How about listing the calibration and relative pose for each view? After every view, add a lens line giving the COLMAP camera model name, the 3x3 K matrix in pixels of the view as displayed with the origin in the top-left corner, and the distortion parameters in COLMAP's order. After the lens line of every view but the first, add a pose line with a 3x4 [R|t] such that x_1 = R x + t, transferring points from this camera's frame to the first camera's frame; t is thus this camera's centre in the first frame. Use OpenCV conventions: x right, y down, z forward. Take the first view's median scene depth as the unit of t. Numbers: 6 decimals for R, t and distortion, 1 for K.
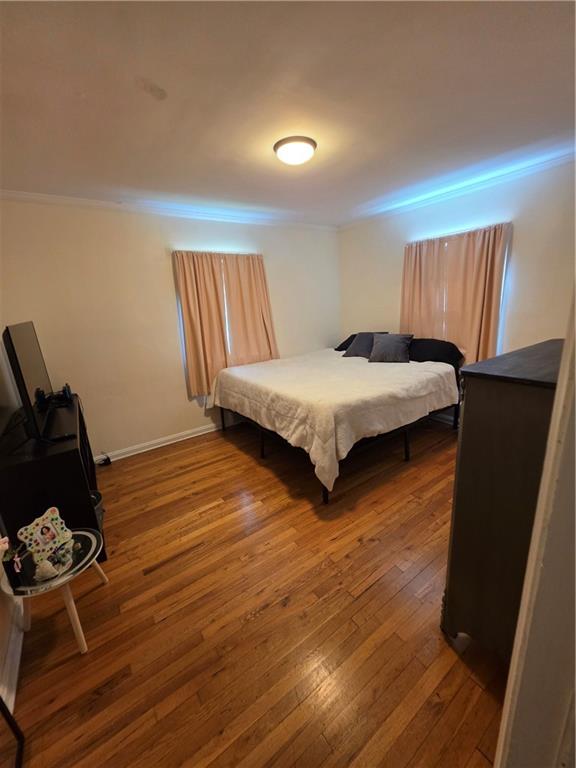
lens RADIAL K [[309.4, 0, 291.8], [0, 309.4, 382.3], [0, 0, 1]] dist [-0.001727, -0.000508]
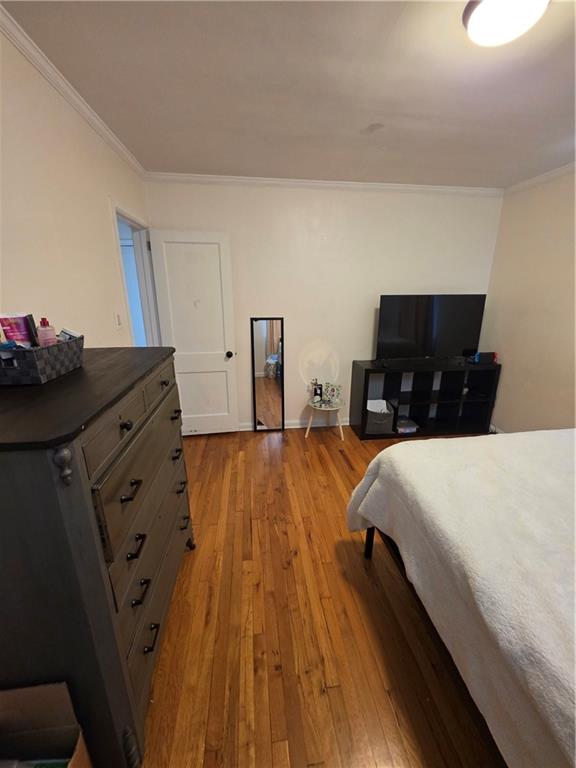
lens RADIAL K [[309.4, 0, 288.2], [0, 309.4, 379.8], [0, 0, 1]] dist [-0.001727, -0.000508]
pose [[-0.471351, 0.306305, -0.827046, 0.732472], [-0.198553, 0.876824, 0.437900, -0.307148], [0.859305, 0.370617, -0.352474, 0.969443]]
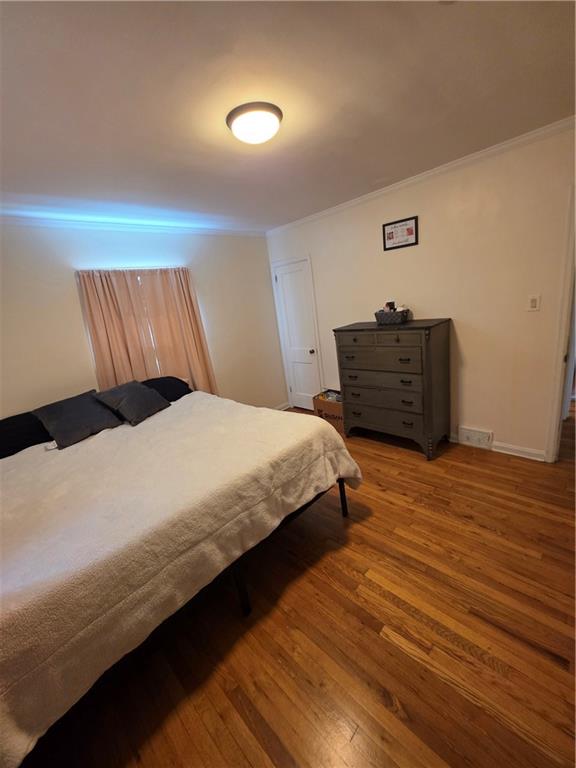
lens RADIAL K [[309.4, 0, 291.2], [0, 309.4, 384.0], [0, 0, 1]] dist [-0.001727, -0.000508]
pose [[-0.169186, -0.180792, 0.968860, -0.751845], [0.386903, 0.891936, 0.234000, -0.280727], [-0.906467, 0.414445, -0.080954, 1.098576]]
